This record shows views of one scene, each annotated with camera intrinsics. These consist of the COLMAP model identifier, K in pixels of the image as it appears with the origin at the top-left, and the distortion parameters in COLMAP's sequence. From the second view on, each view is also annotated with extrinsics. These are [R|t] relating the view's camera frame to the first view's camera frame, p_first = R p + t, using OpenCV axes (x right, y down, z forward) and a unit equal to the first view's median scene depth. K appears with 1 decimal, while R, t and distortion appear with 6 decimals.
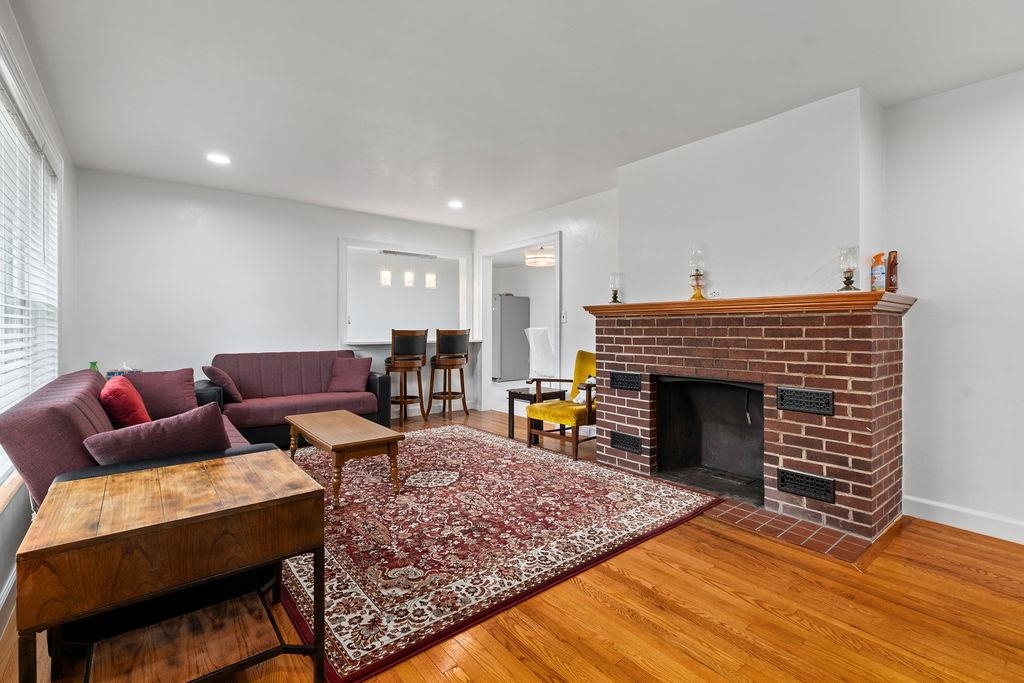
lens RADIAL K [[463.5, 0, 513.8], [0, 463.5, 317.3], [0, 0, 1]] dist [0.002881, 0.000205]
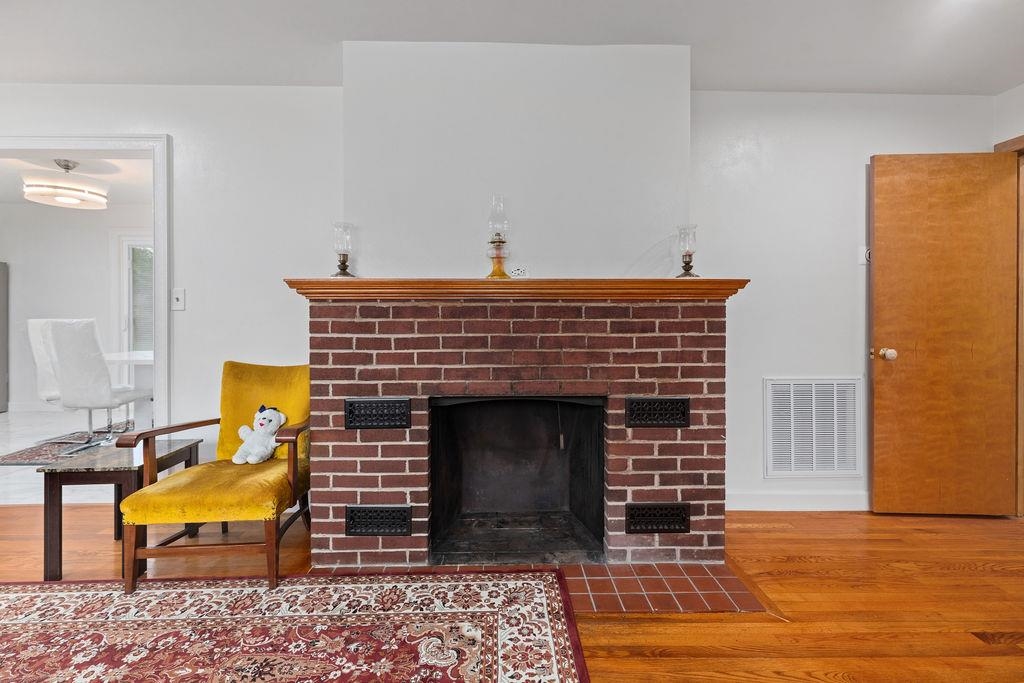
lens RADIAL K [[463.5, 0, 513.8], [0, 463.5, 317.3], [0, 0, 1]] dist [0.002881, 0.000205]
pose [[0.609181, -0.000367, 0.793031, -0.120941], [-0.018228, 0.999729, 0.014464, 0.007927], [-0.792822, -0.023267, 0.609009, 0.567466]]
